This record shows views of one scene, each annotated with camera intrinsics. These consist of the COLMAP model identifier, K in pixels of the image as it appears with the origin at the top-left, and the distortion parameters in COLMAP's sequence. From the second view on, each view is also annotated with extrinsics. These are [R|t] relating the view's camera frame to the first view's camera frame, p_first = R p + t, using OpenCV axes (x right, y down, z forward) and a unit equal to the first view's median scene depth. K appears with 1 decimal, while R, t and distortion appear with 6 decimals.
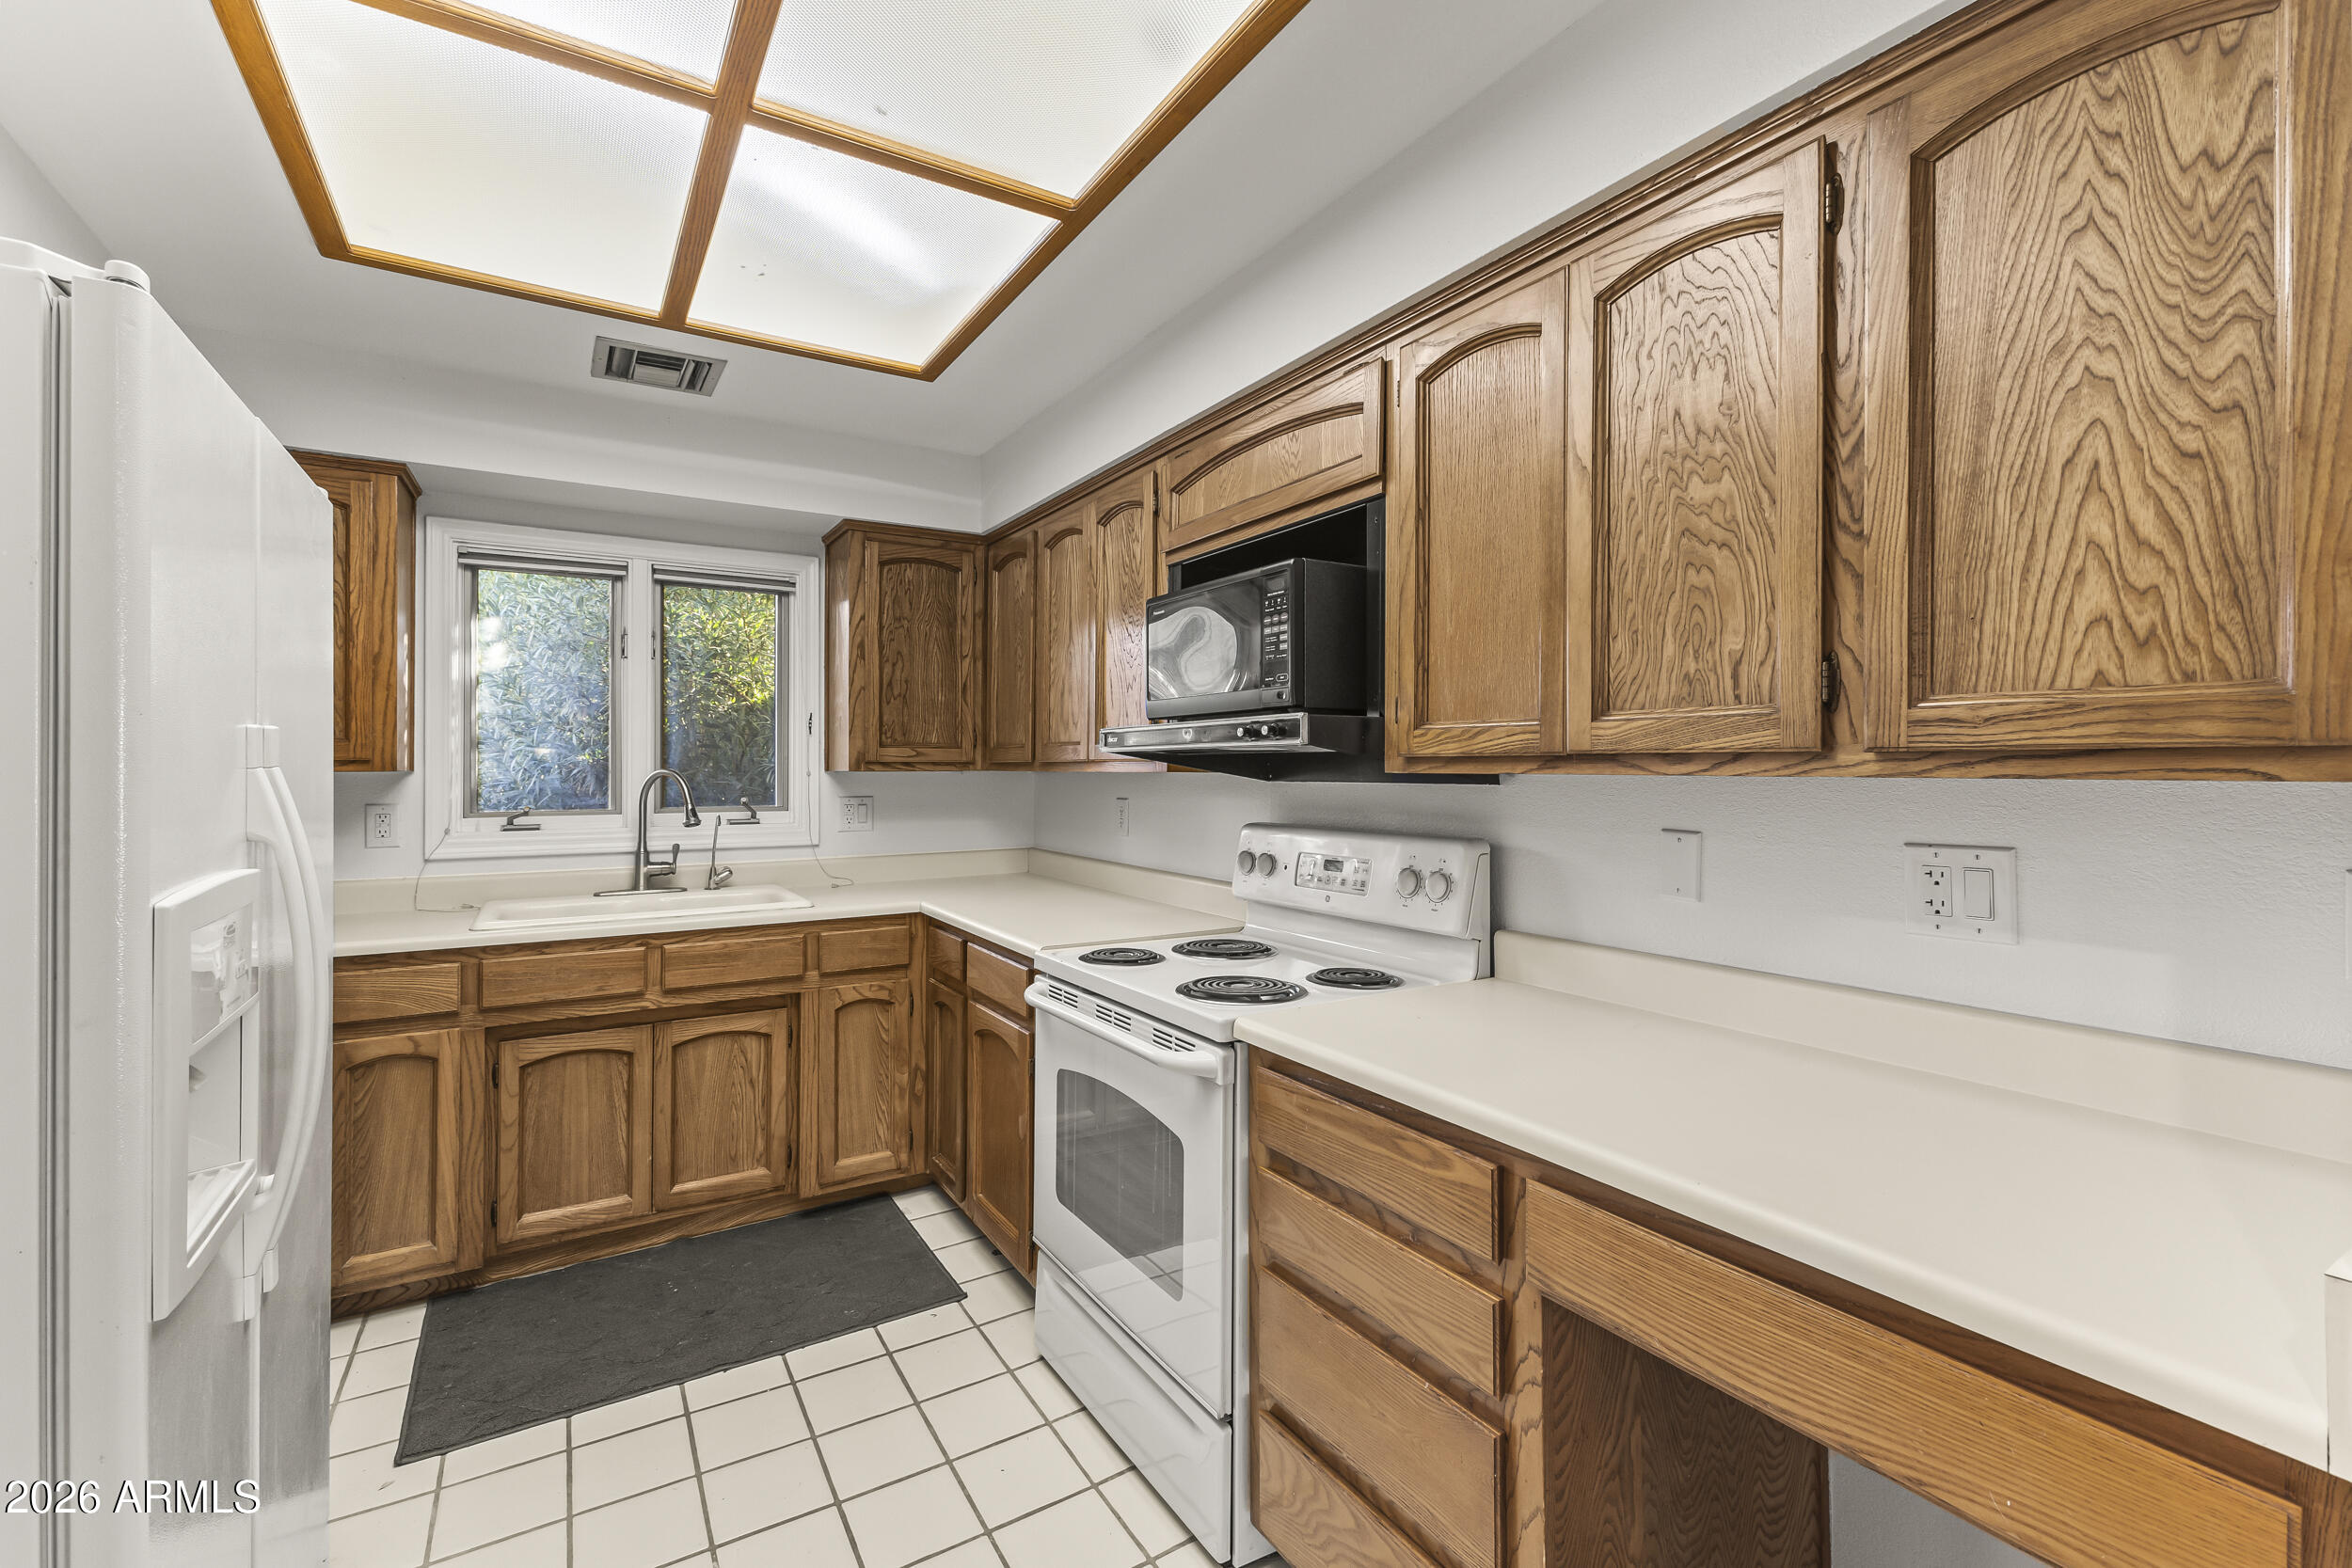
lens RADIAL K [[1014.3, 0, 1171.2], [0, 1014.3, 767.6], [0, 0, 1]] dist [0.014080, -0.002578]
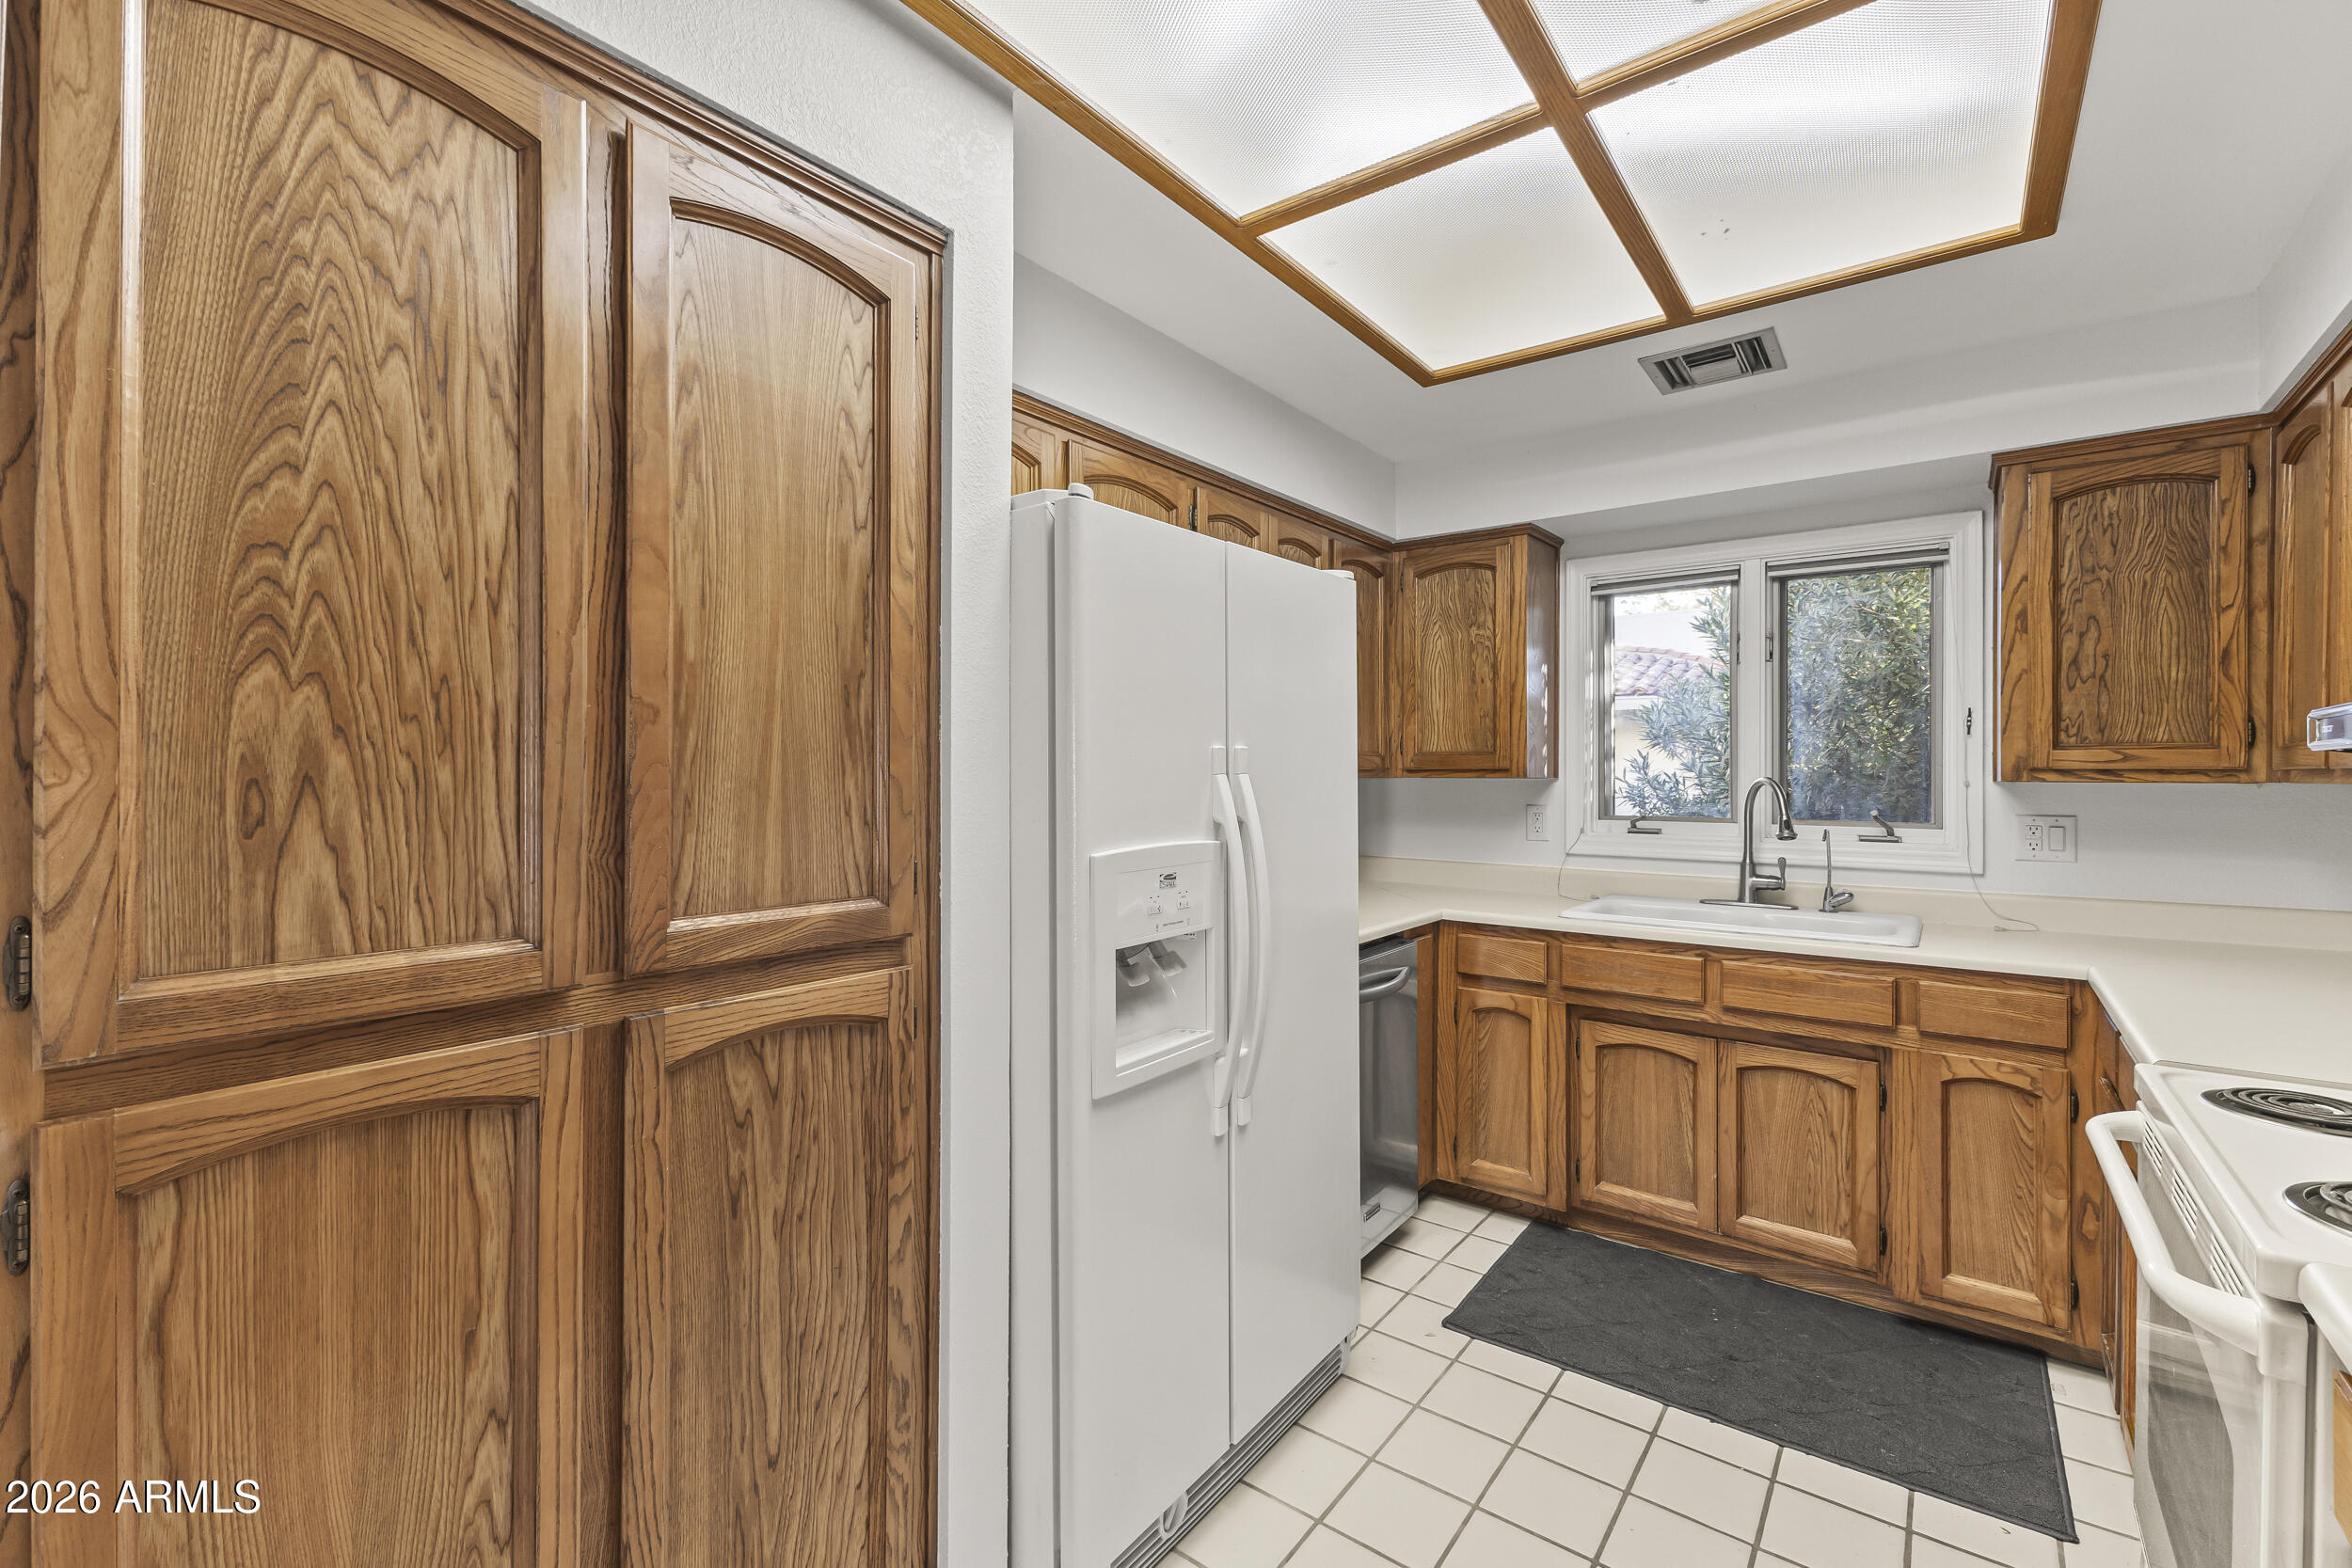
lens RADIAL K [[1014.3, 0, 1183.3], [0, 1014.3, 780.8], [0, 0, 1]] dist [0.014080, -0.002578]
pose [[0.370199, 0.007959, -0.928918, 0.252040], [-0.003219, 0.999968, 0.007286, -0.000771], [0.928947, 0.000293, 0.370213, 0.205829]]
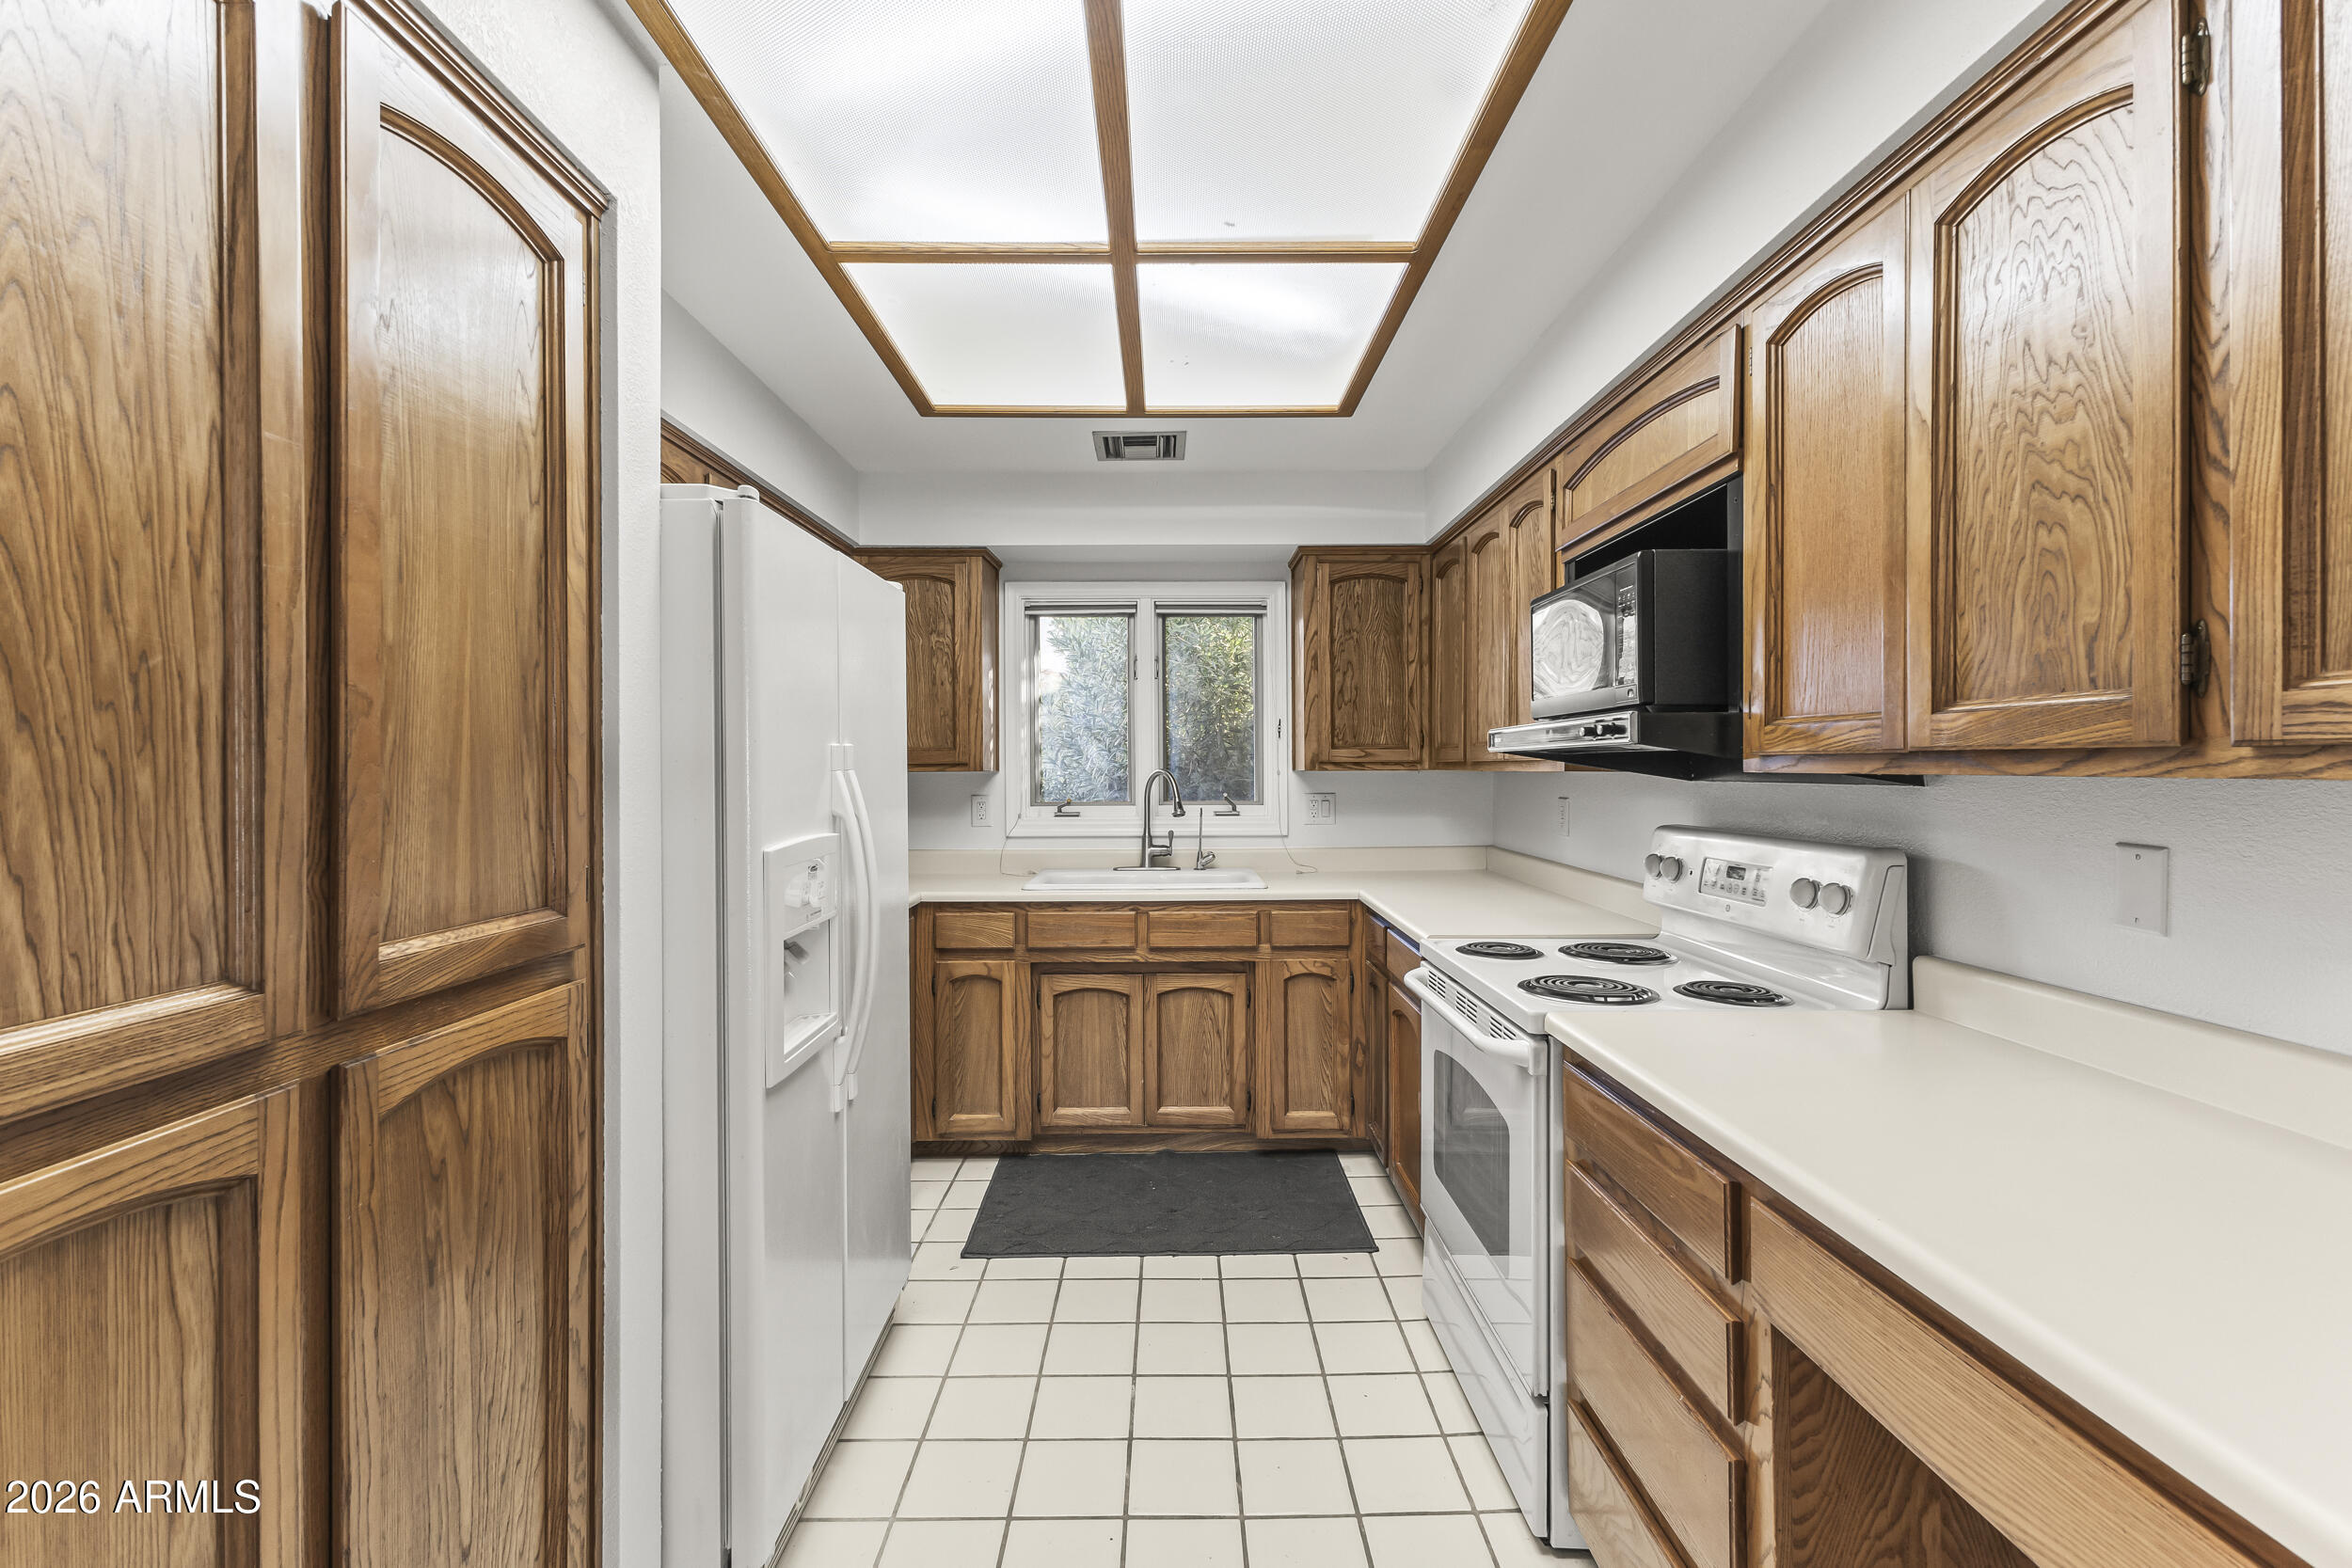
lens RADIAL K [[1014.3, 0, 1182.9], [0, 1014.3, 776.1], [0, 0, 1]] dist [0.014080, -0.002578]
pose [[0.861618, 0.000854, -0.507556, 0.199889], [0.004402, 0.999948, 0.009155, -0.001764], [0.507538, -0.010123, 0.861570, -0.050638]]
